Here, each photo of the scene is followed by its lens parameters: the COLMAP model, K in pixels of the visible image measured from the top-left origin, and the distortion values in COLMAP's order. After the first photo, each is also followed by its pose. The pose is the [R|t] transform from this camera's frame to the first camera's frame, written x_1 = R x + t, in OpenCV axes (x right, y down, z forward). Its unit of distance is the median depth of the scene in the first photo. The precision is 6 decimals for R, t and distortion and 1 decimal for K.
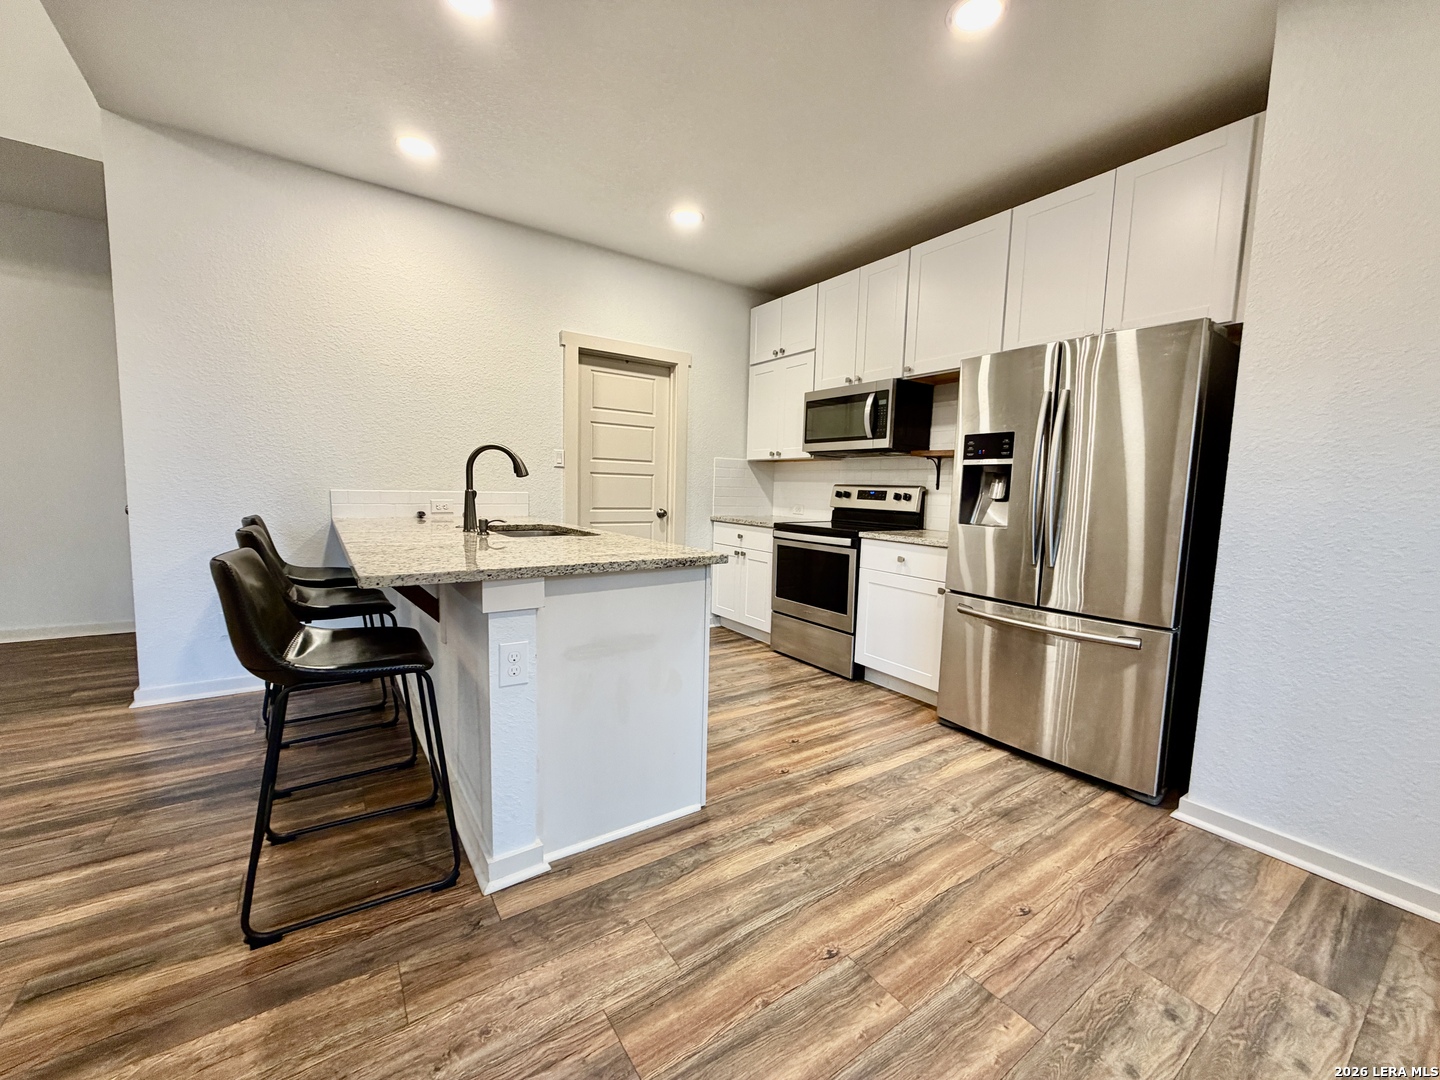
lens RADIAL K [[573.3, 0, 714.4], [0, 573.3, 539.3], [0, 0, 1]] dist [-0.001105, 0.000082]
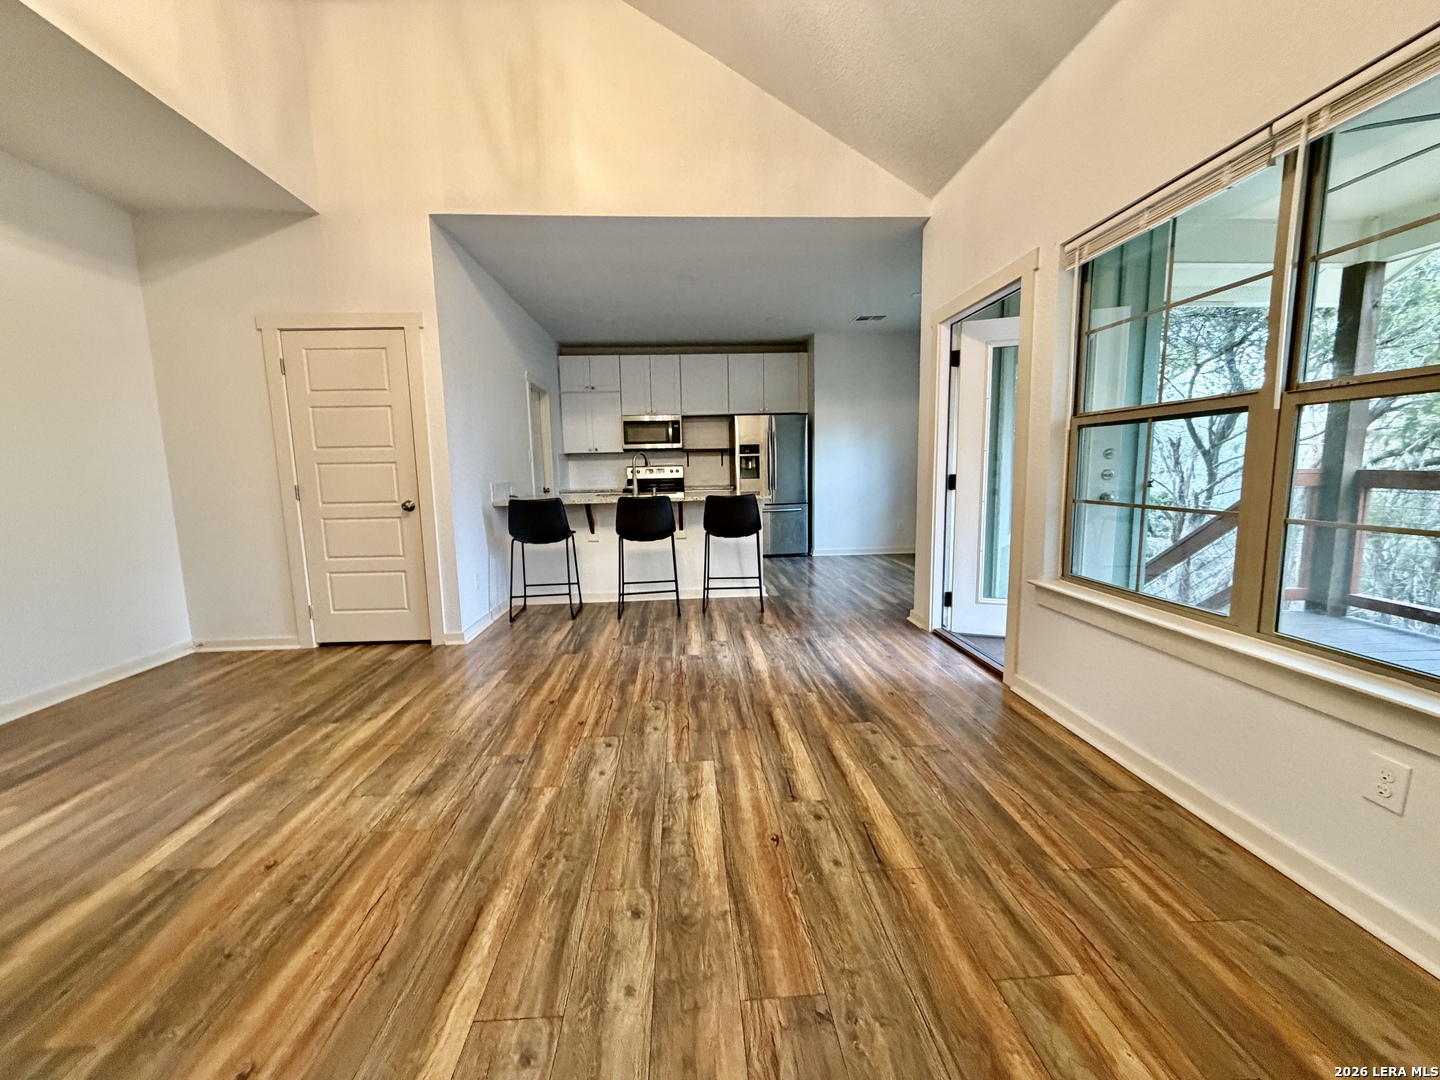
lens RADIAL K [[573.3, 0, 714.4], [0, 573.3, 539.3], [0, 0, 1]] dist [-0.001105, 0.000082]
pose [[0.523154, -0.149467, 0.839029, -1.860824], [0.120816, 0.987565, 0.100596, -0.030396], [-0.843631, 0.048741, 0.534706, -0.282734]]
